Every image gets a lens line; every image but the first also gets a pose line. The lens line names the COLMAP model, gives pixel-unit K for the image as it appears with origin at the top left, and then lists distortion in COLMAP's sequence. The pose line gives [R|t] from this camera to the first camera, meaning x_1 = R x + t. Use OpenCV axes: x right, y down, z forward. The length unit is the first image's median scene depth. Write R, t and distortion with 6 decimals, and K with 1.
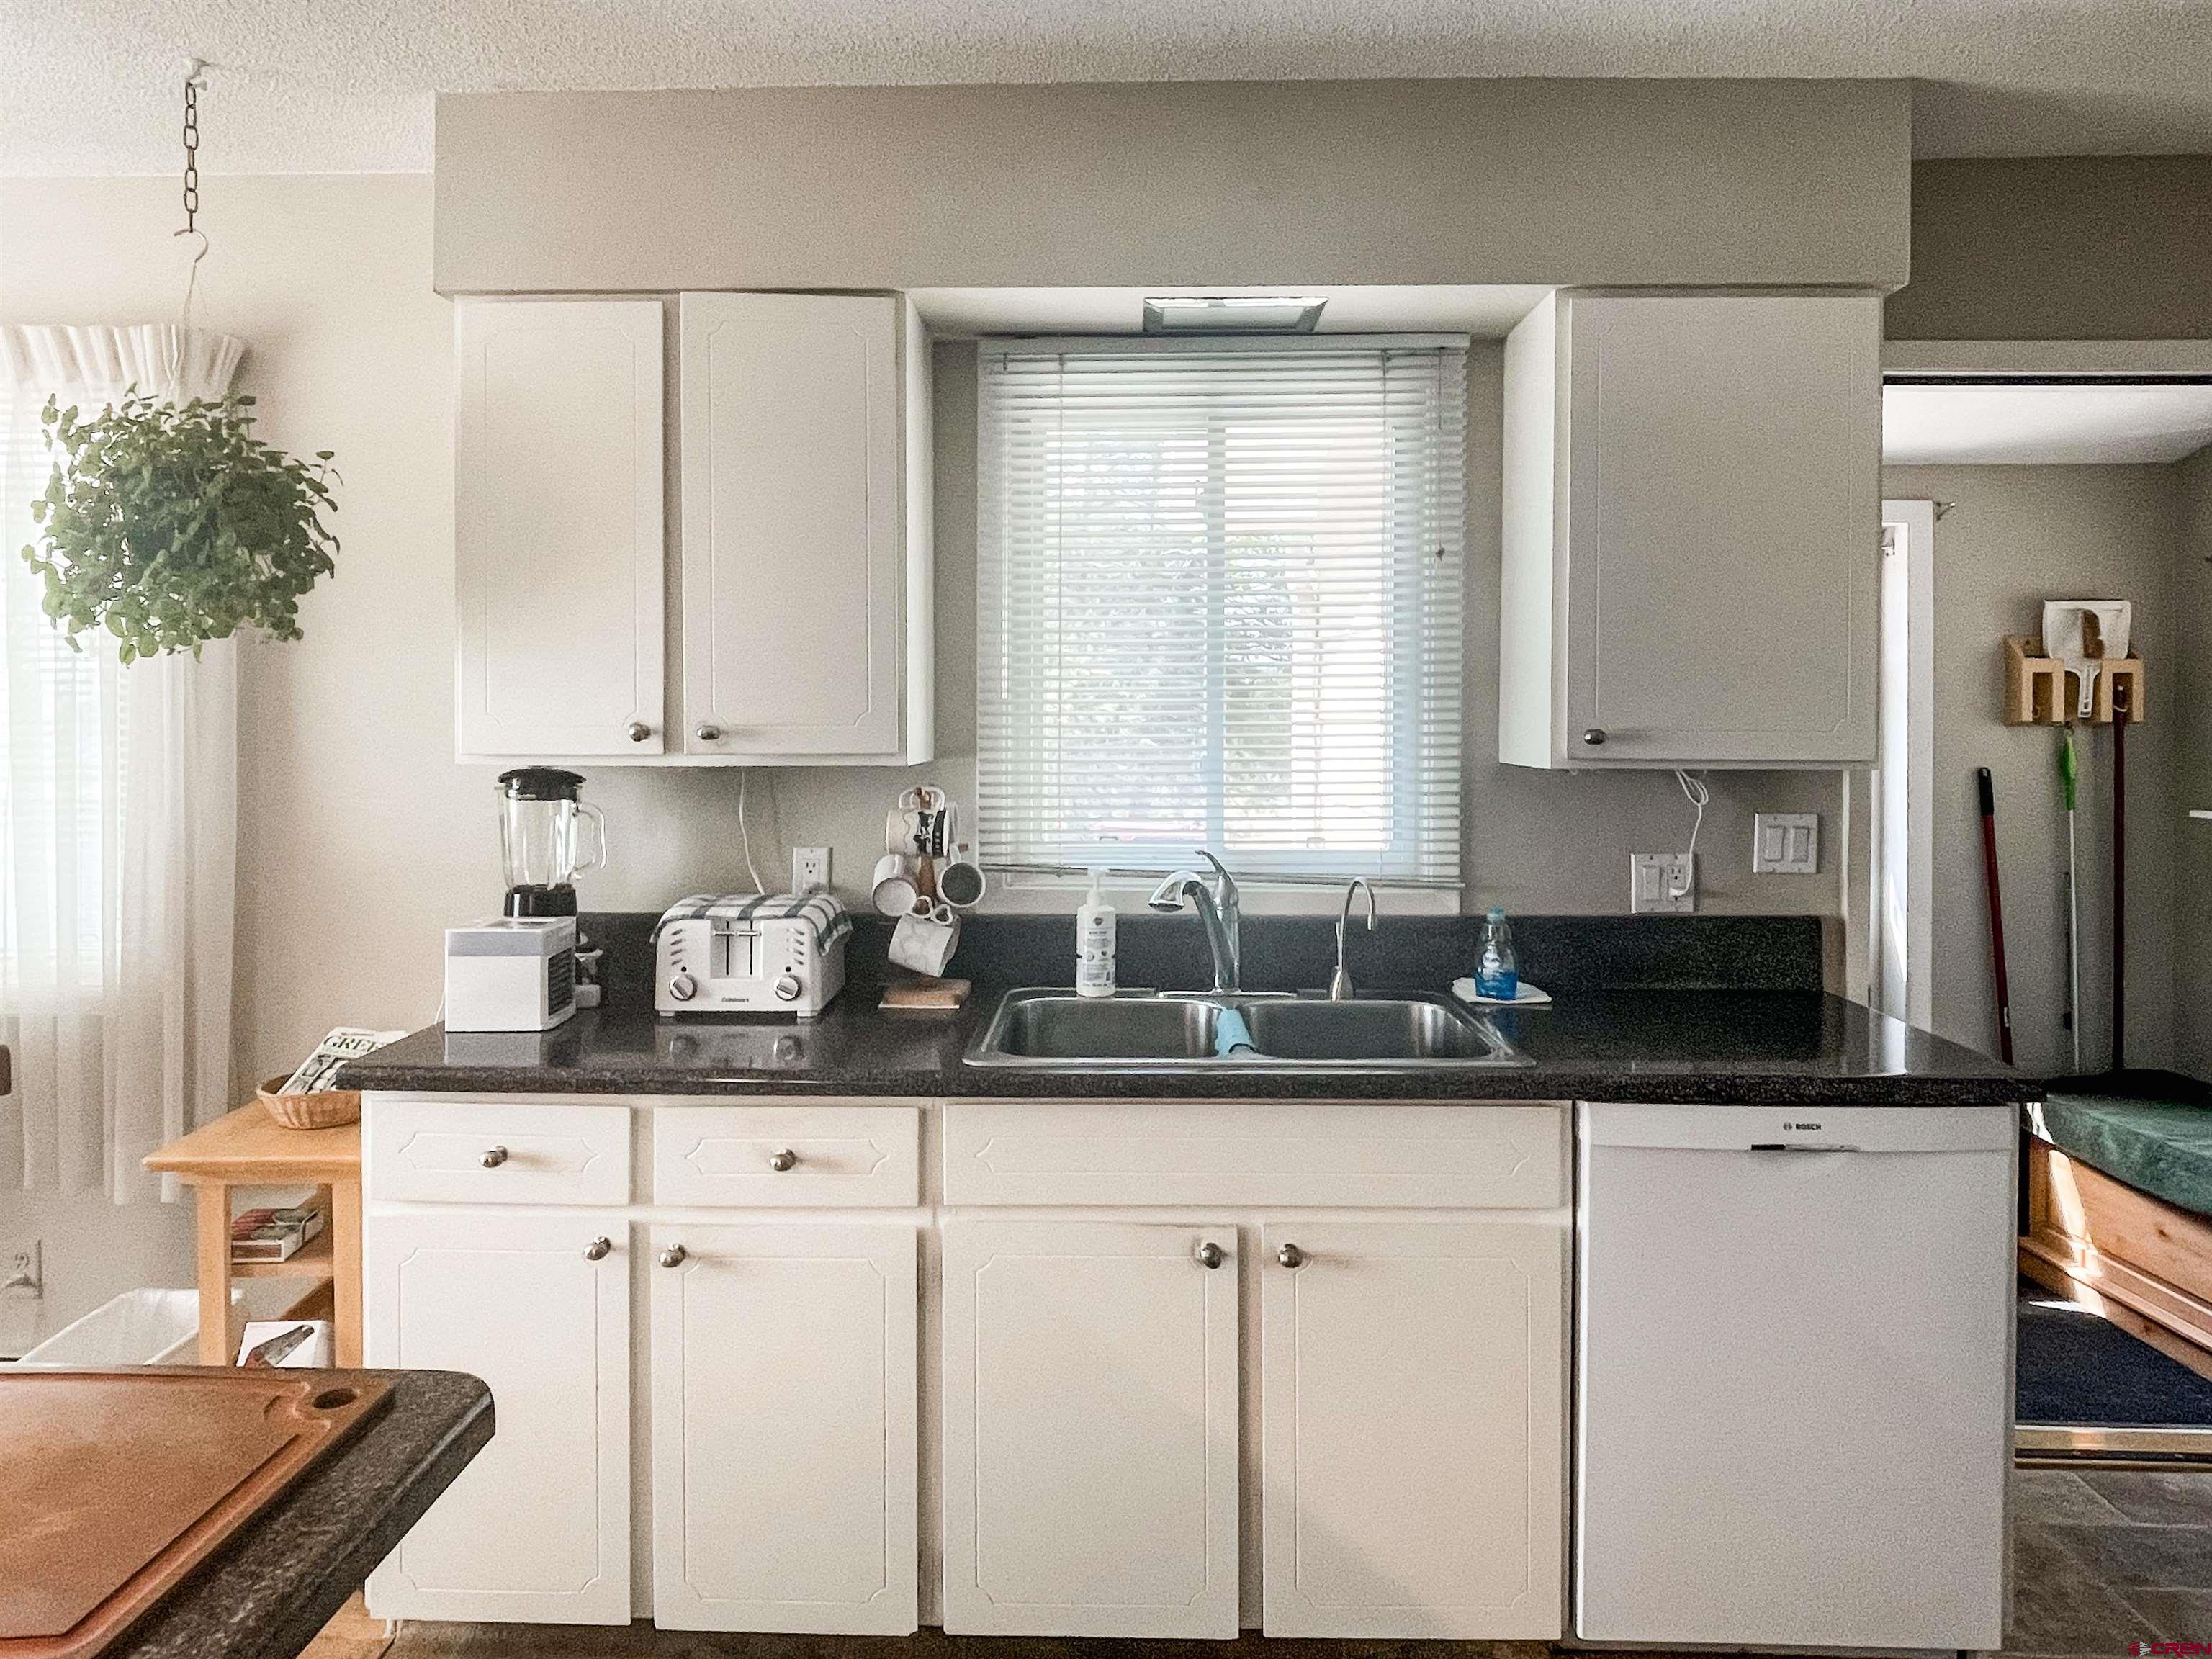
lens RADIAL K [[1323.3, 0, 1106.3], [0, 1323.3, 731.4], [0, 0, 1]] dist [-0.011005, -0.001421]
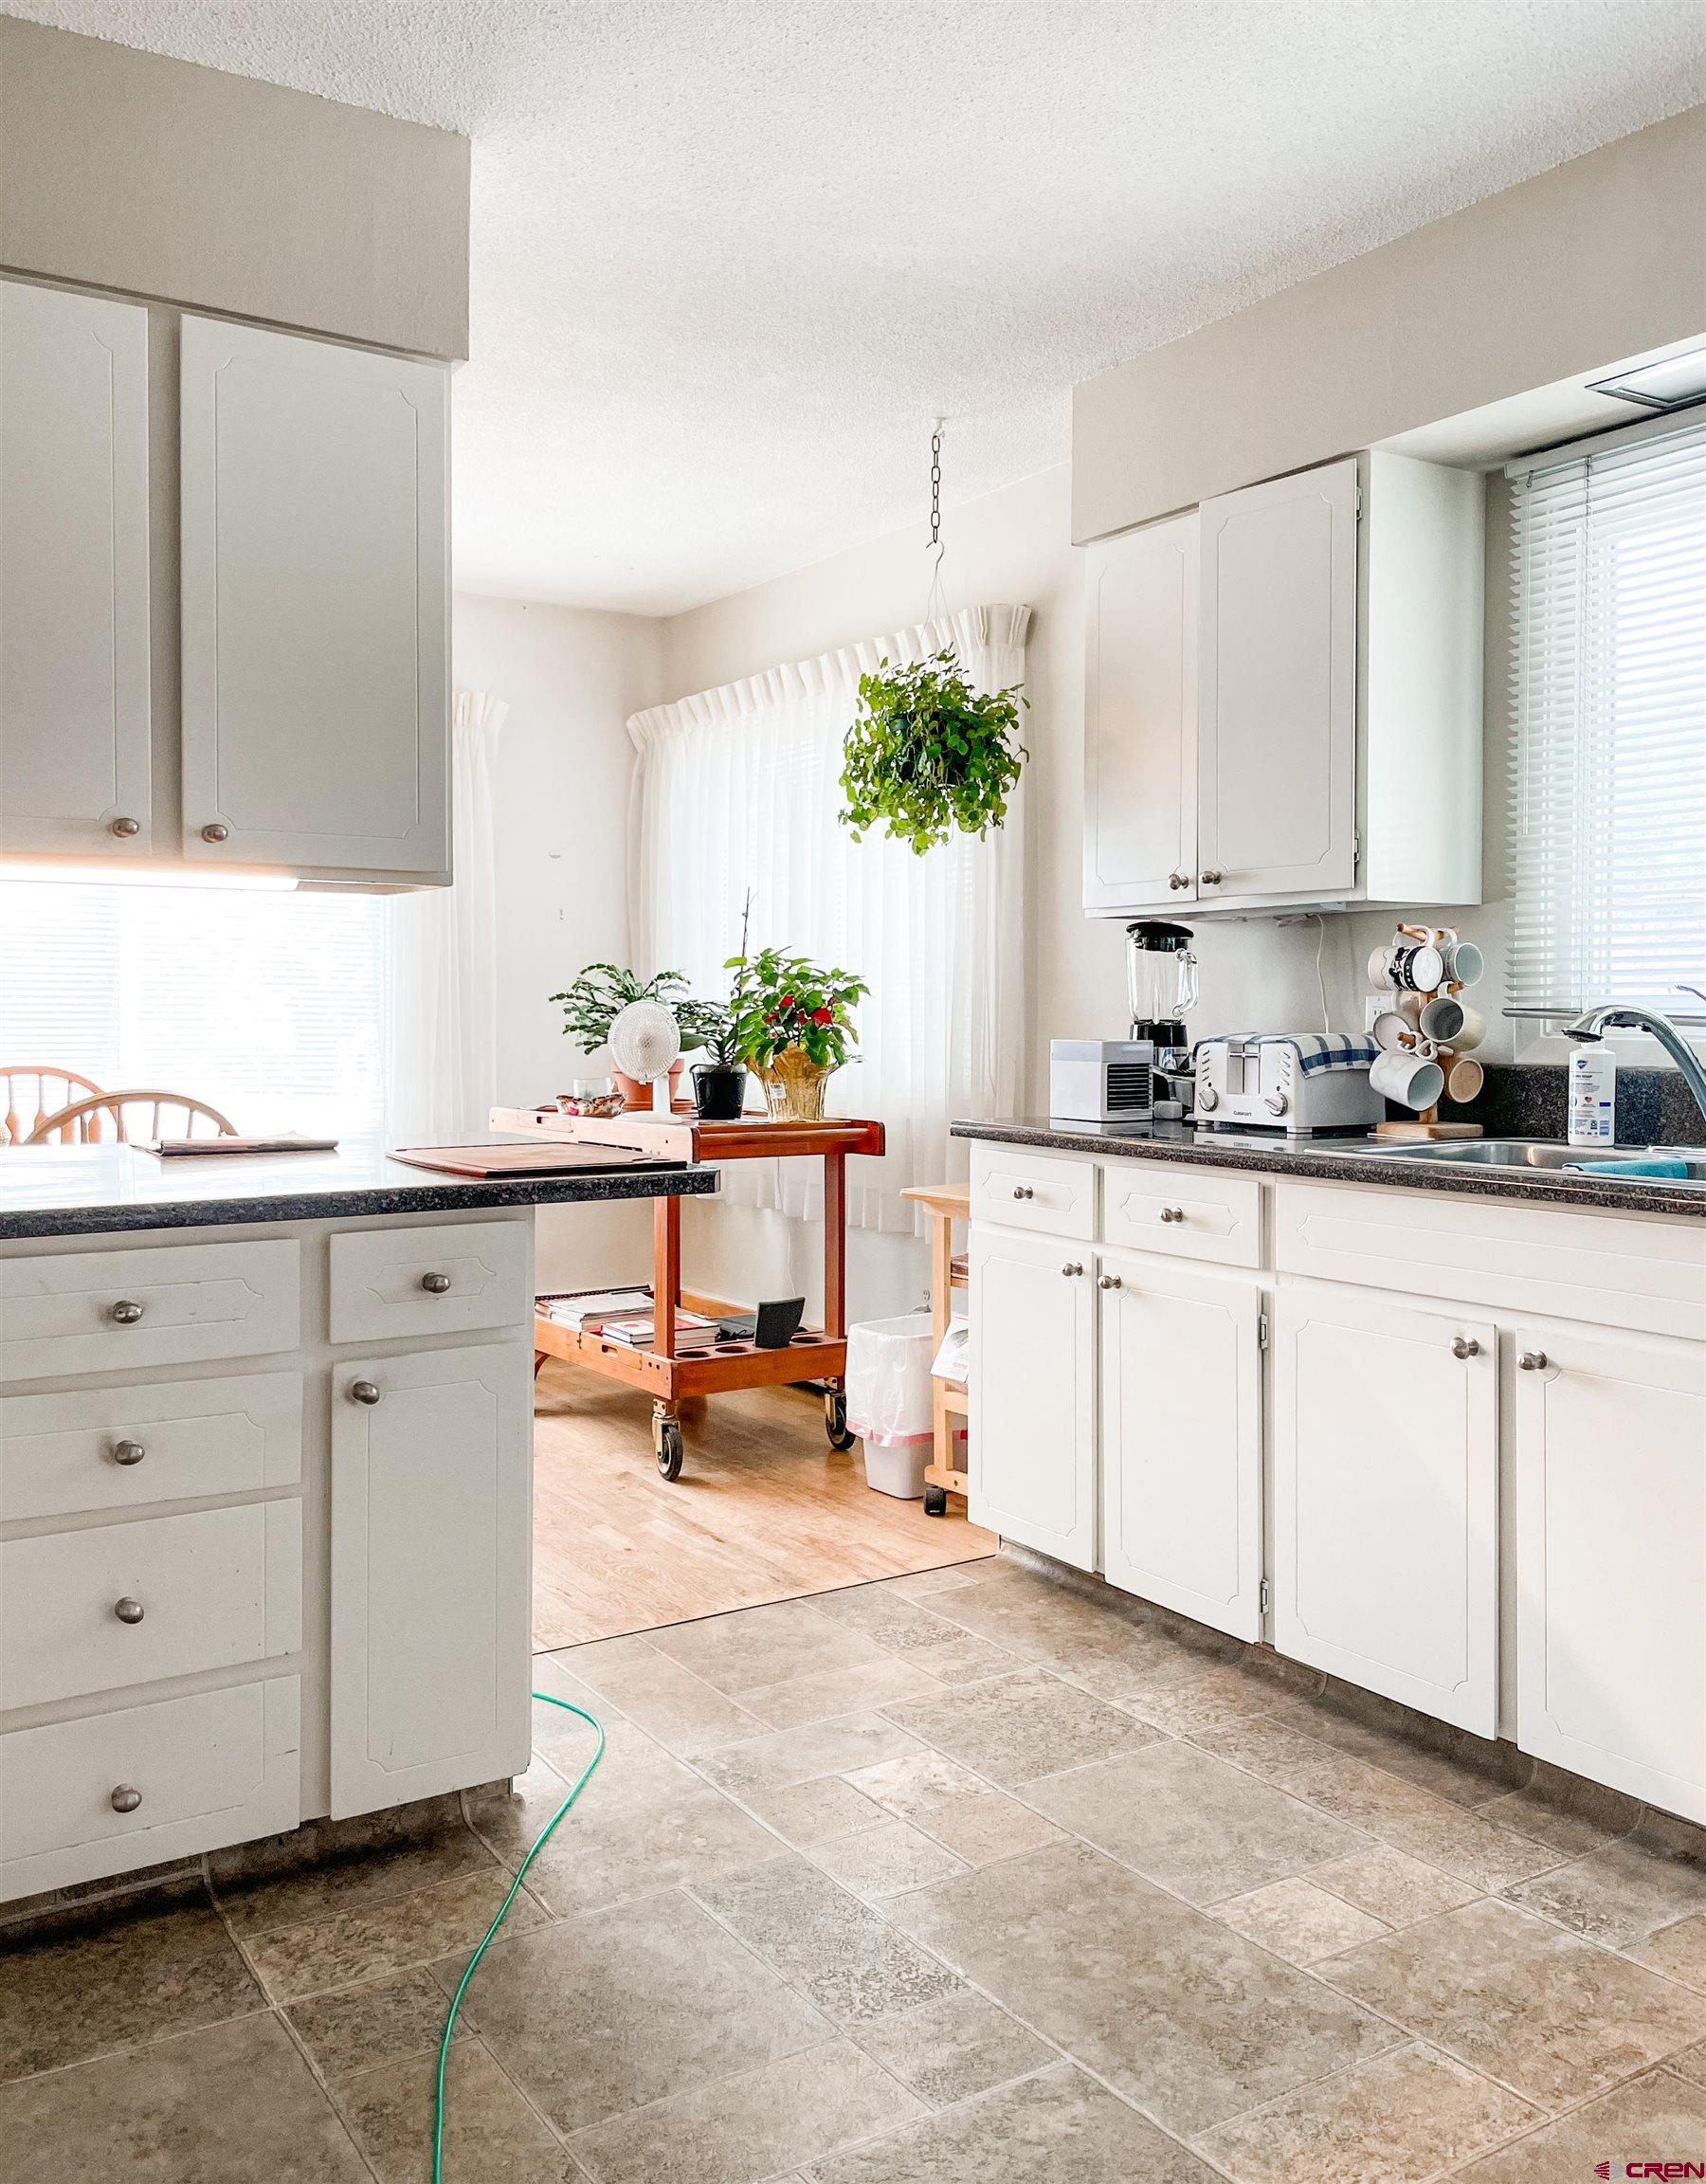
lens RADIAL K [[1803.6, 0, 856.3], [0, 1803.6, 1027.8], [0, 0, 1]] dist [0.000470, -0.005627]
pose [[0.555166, 0.008094, -0.831700, 0.821609], [-0.003755, 0.999967, 0.007226, 0.119115], [0.831731, -0.000889, 0.555178, -0.138134]]
